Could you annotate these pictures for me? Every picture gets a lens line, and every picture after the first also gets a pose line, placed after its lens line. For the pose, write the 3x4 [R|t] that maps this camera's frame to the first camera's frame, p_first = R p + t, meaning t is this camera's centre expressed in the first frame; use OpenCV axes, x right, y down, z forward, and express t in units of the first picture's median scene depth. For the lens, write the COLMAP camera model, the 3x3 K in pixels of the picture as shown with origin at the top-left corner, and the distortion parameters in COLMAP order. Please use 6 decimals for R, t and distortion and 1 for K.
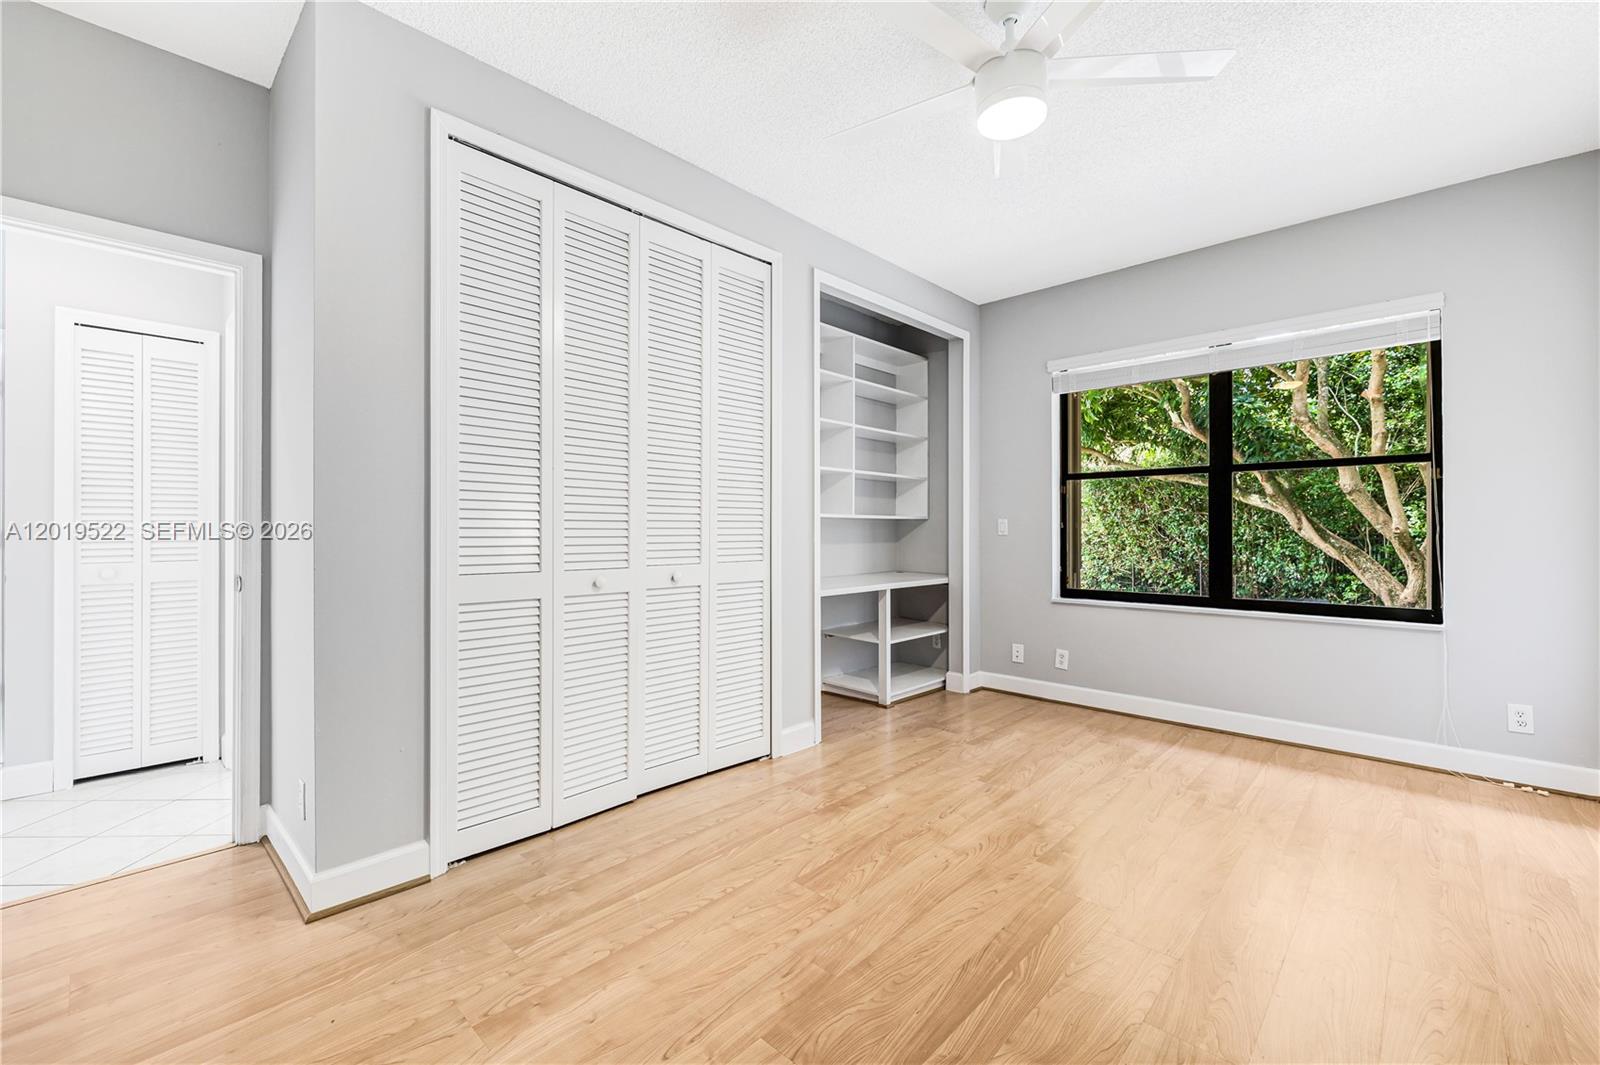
lens RADIAL K [[672.4, 0, 789.8], [0, 672.4, 536.9], [0, 0, 1]] dist [0.005536, -0.000090]
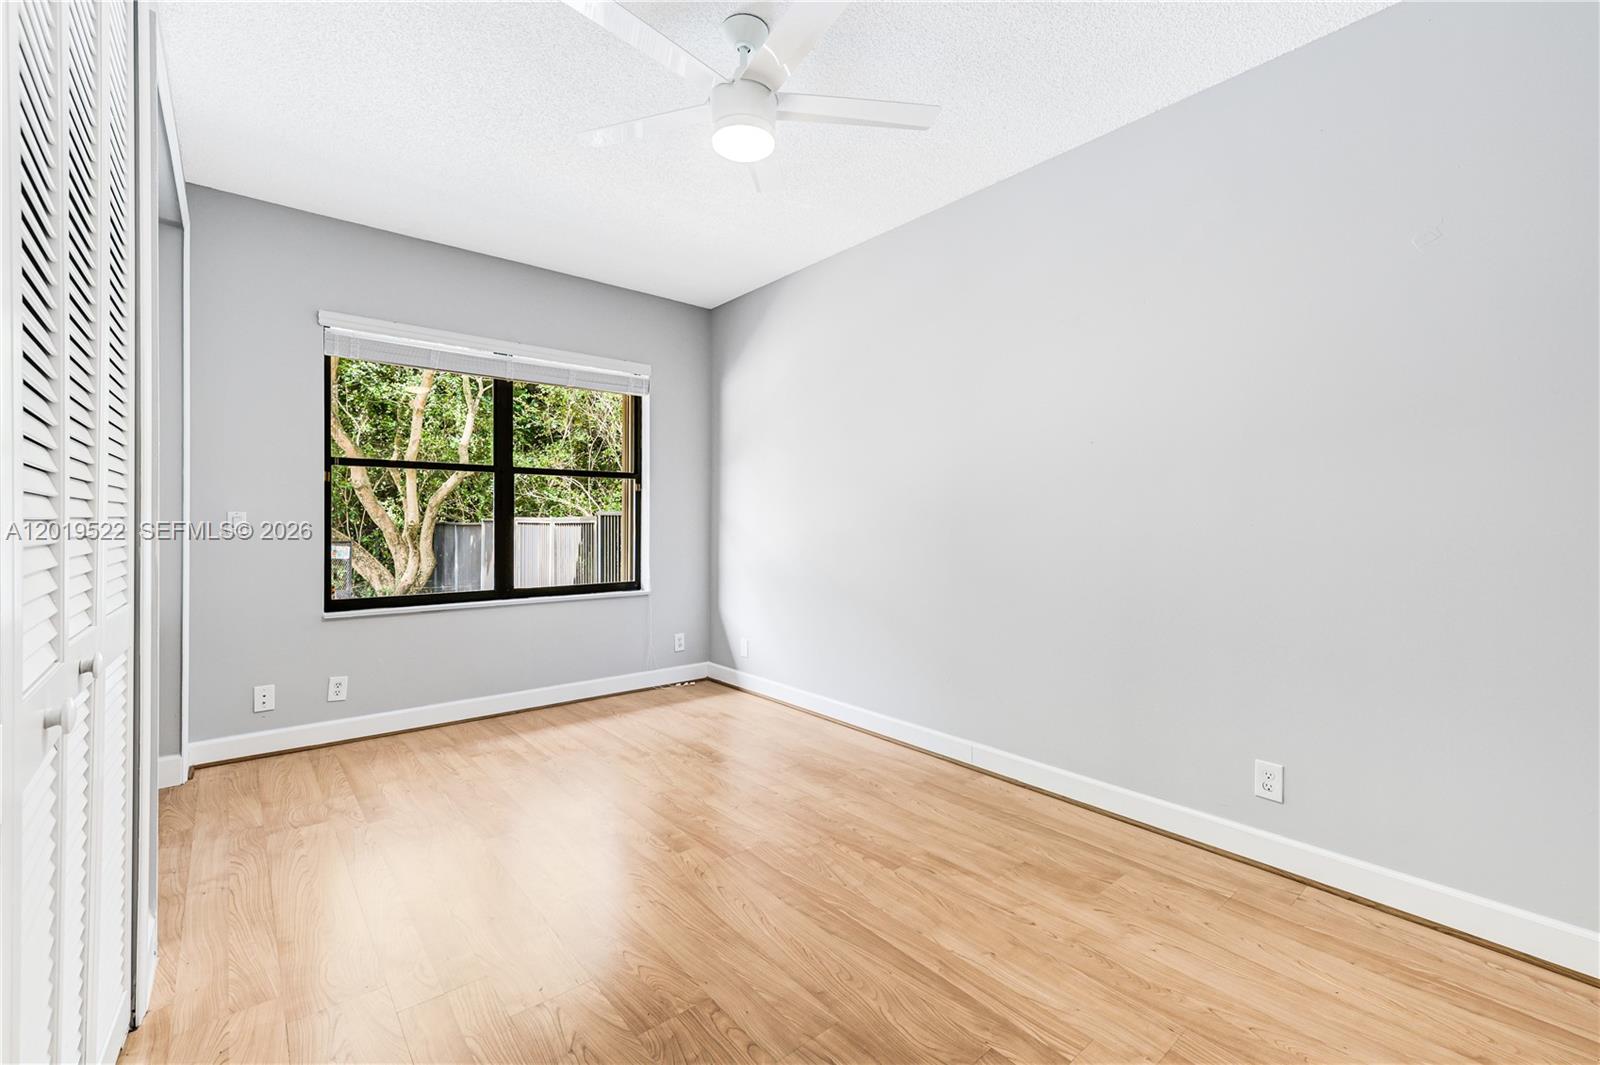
lens RADIAL K [[672.4, 0, 788.1], [0, 672.4, 533.1], [0, 0, 1]] dist [0.005536, -0.000090]
pose [[0.104590, -0.015742, 0.994391, -0.388622], [0.006731, 0.999863, 0.015121, -0.013564], [-0.994493, 0.005112, 0.104681, 0.445586]]
